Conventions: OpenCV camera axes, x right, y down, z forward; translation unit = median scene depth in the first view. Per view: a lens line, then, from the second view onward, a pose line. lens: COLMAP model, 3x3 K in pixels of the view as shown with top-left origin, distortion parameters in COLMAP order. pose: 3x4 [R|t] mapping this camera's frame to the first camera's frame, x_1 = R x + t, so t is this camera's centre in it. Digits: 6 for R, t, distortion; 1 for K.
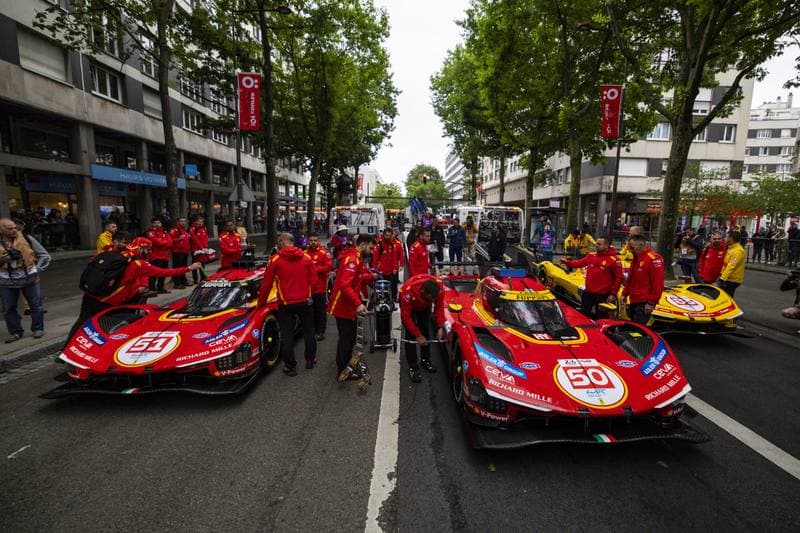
lens RADIAL K [[367.9, 0, 419.0], [0, 367.9, 260.4], [0, 0, 1]] dist [0.000929, 0.000177]
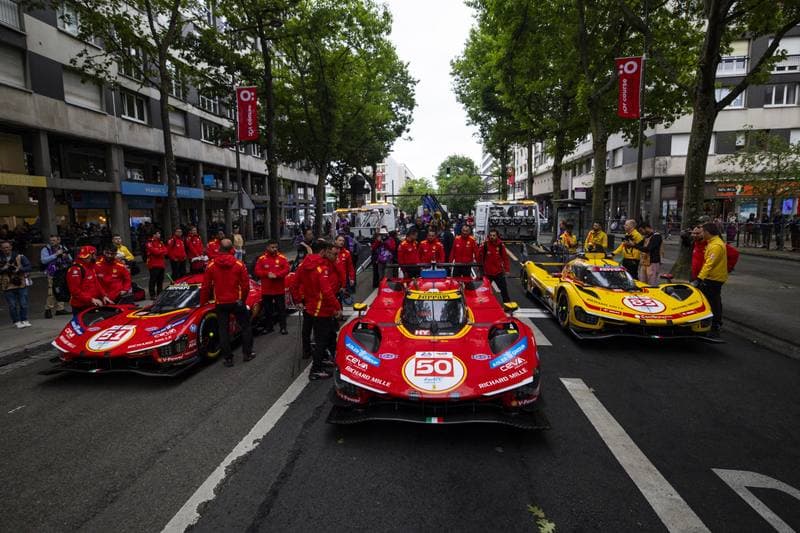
lens RADIAL K [[411.2, 0, 384.6], [0, 411.2, 253.5], [0, 0, 1]] dist [-0.000792, 0.000948]
pose [[0.980941, -0.023932, -0.192825, 0.113634], [0.019426, 0.999493, -0.025227, 0.001098], [0.193331, 0.021001, 0.980909, -0.049748]]
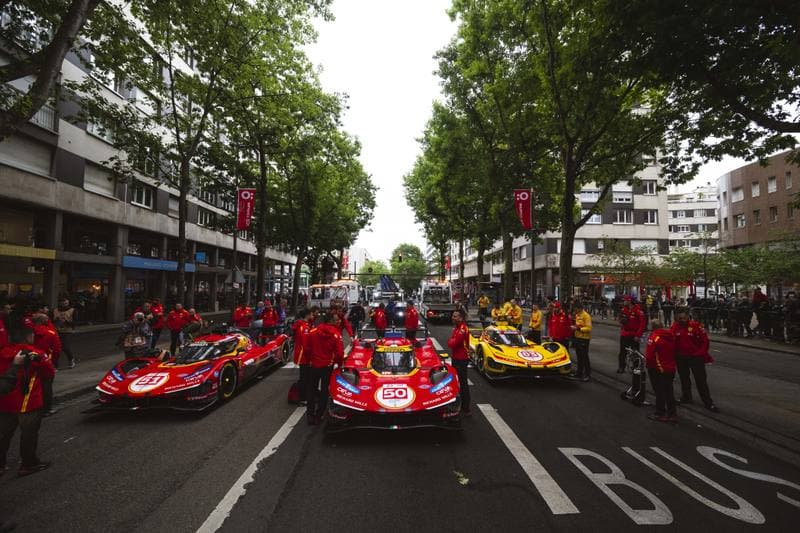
lens RADIAL K [[346.5, 0, 400.0], [0, 346.5, 266.5], [0, 0, 1]] dist [0.001156, 0.000257]
pose [[0.999268, -0.018041, -0.033732, 0.111224], [0.011629, 0.983336, -0.181428, 0.005653], [0.036443, 0.180903, 0.982826, -0.143258]]
